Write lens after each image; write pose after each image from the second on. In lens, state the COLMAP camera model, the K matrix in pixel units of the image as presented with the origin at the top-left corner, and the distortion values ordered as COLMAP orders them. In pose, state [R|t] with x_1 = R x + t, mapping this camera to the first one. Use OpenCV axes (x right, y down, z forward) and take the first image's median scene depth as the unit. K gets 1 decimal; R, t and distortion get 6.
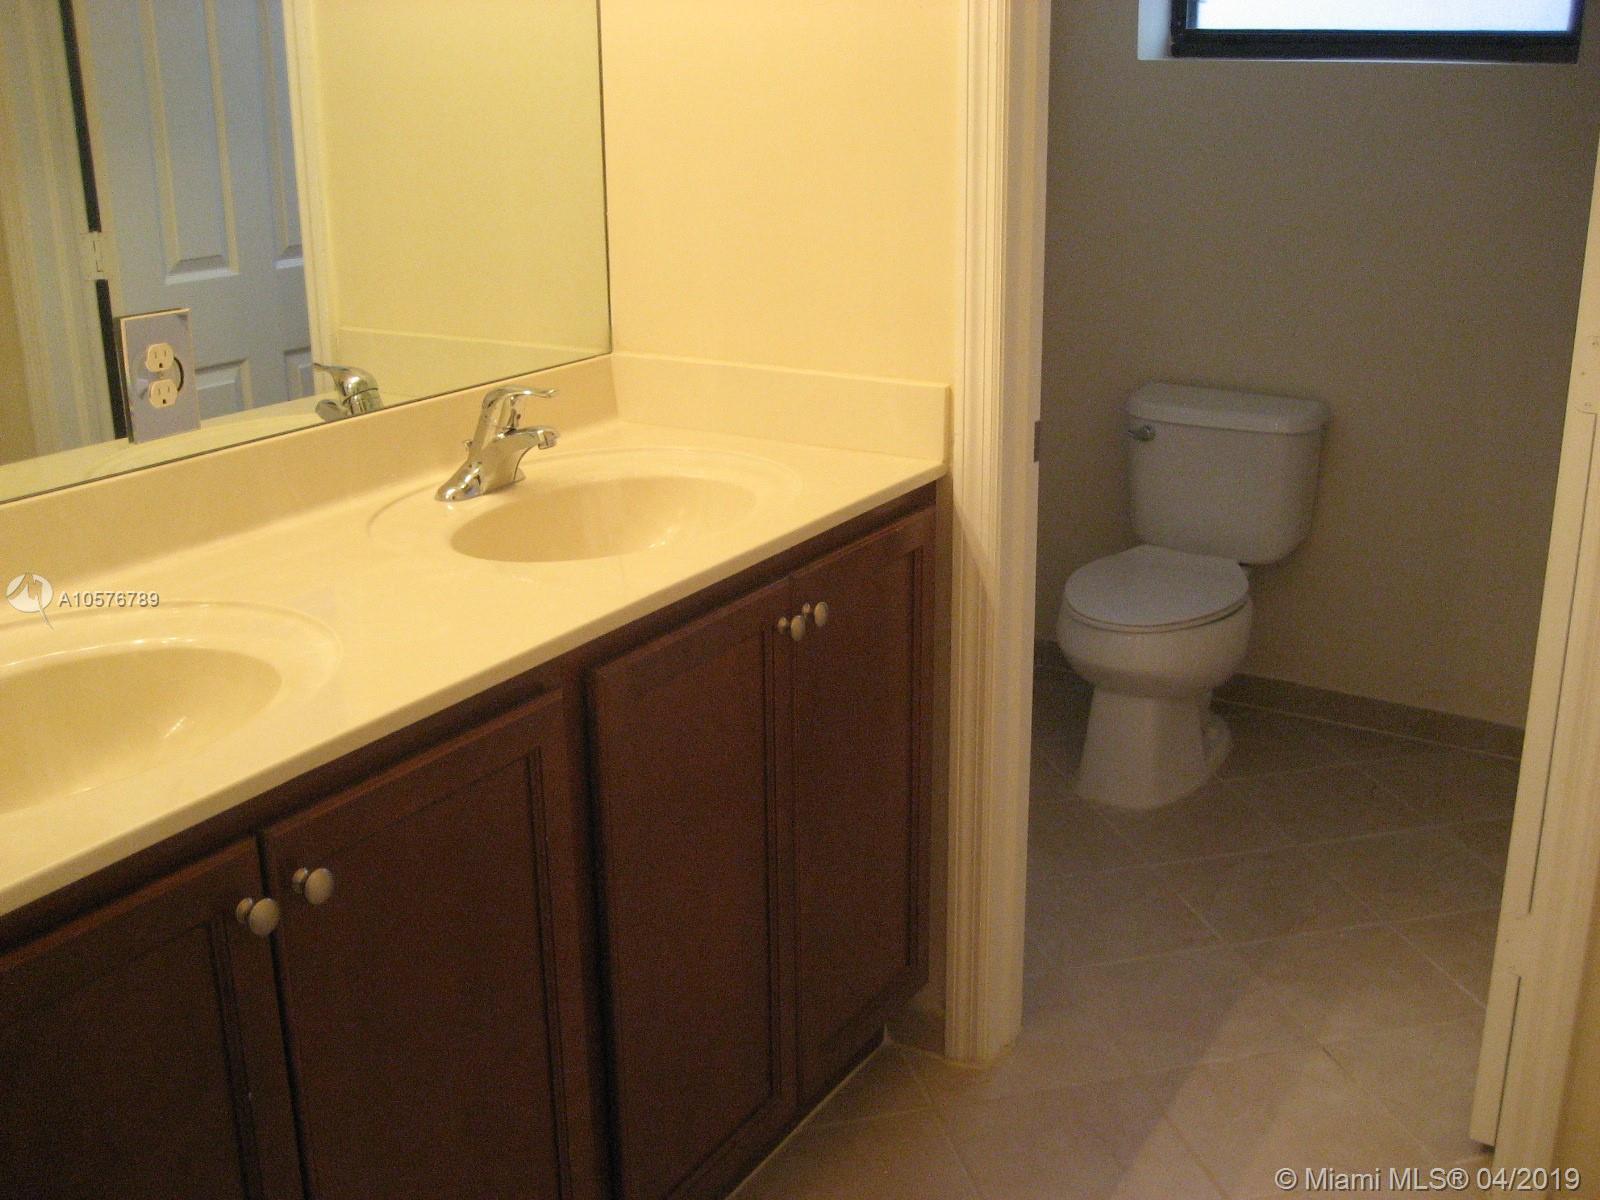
lens RADIAL K [[1620.0, 0, 794.7], [0, 1620.0, 598.6], [0, 0, 1]] dist [-0.090005, 0.000000]
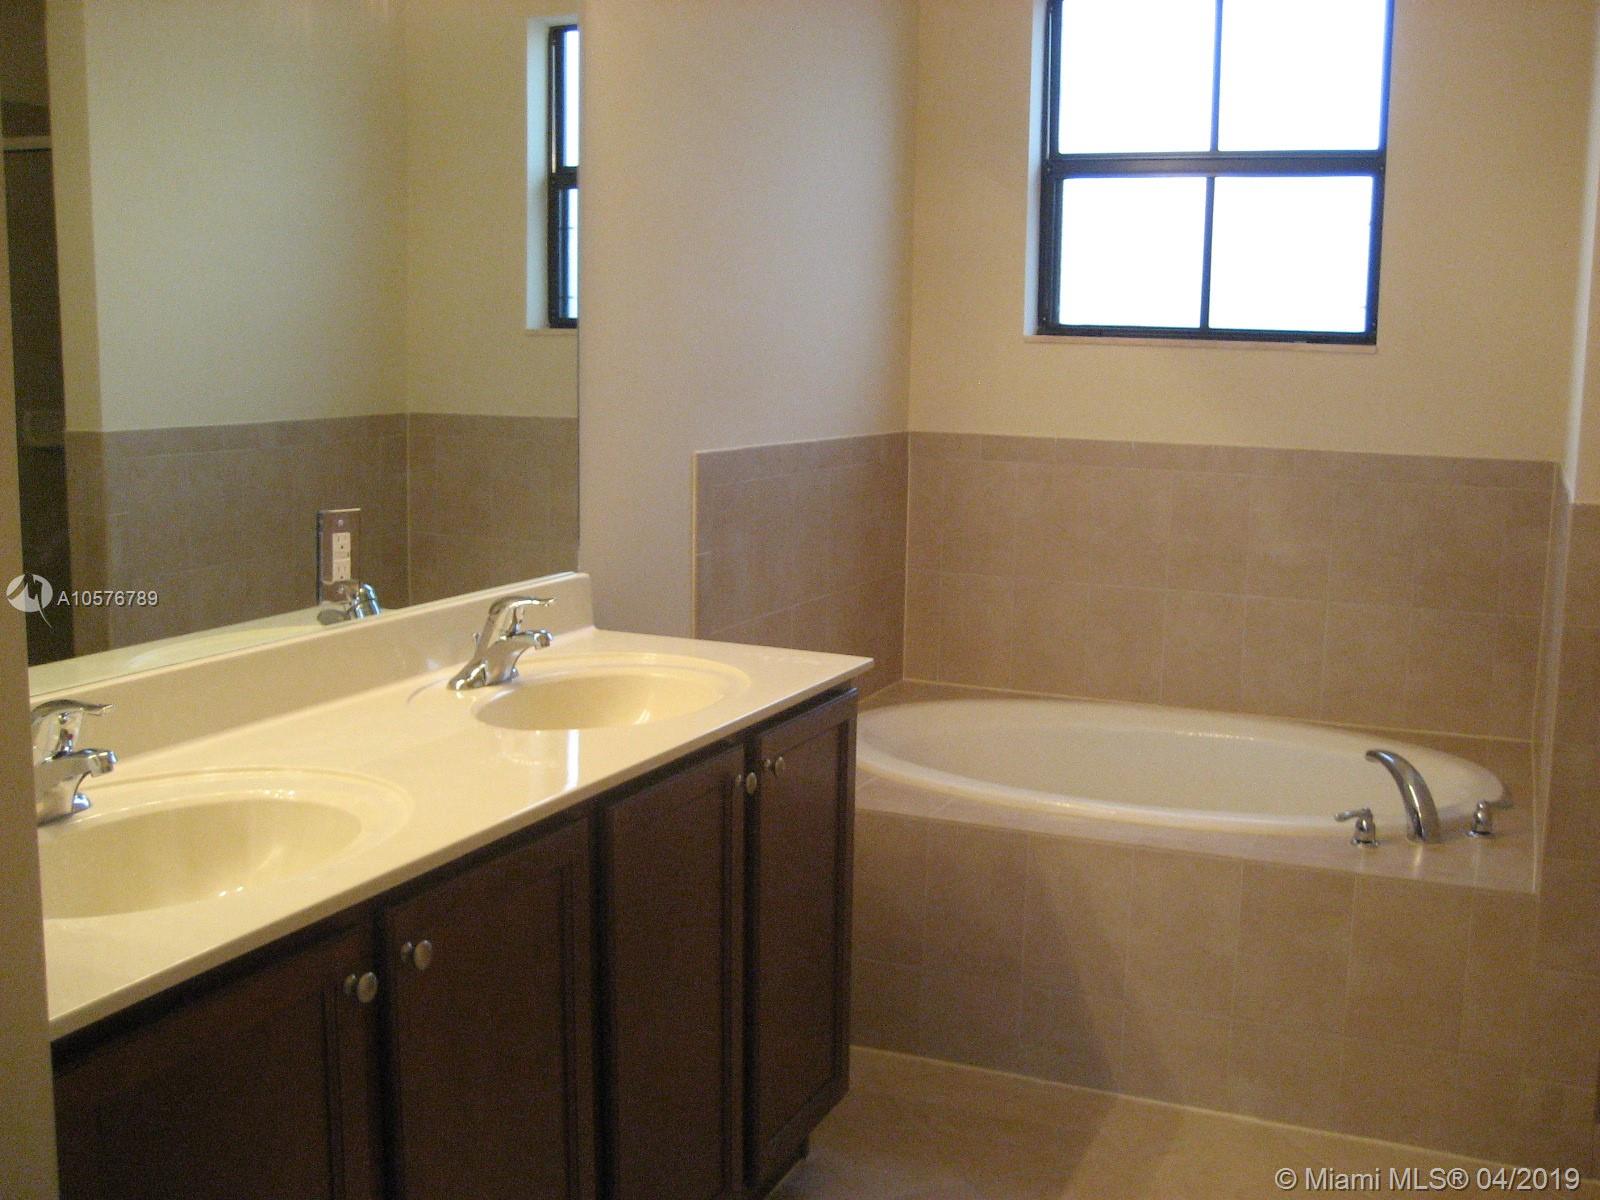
lens RADIAL K [[1620.0, 0, 802.6], [0, 1620.0, 597.7], [0, 0, 1]] dist [-0.090005, 0.000000]
pose [[0.996566, 0.006062, 0.082576, -0.058037], [0.006399, 0.988695, -0.149802, 0.053586], [-0.082551, 0.149816, 0.985262, -0.226082]]
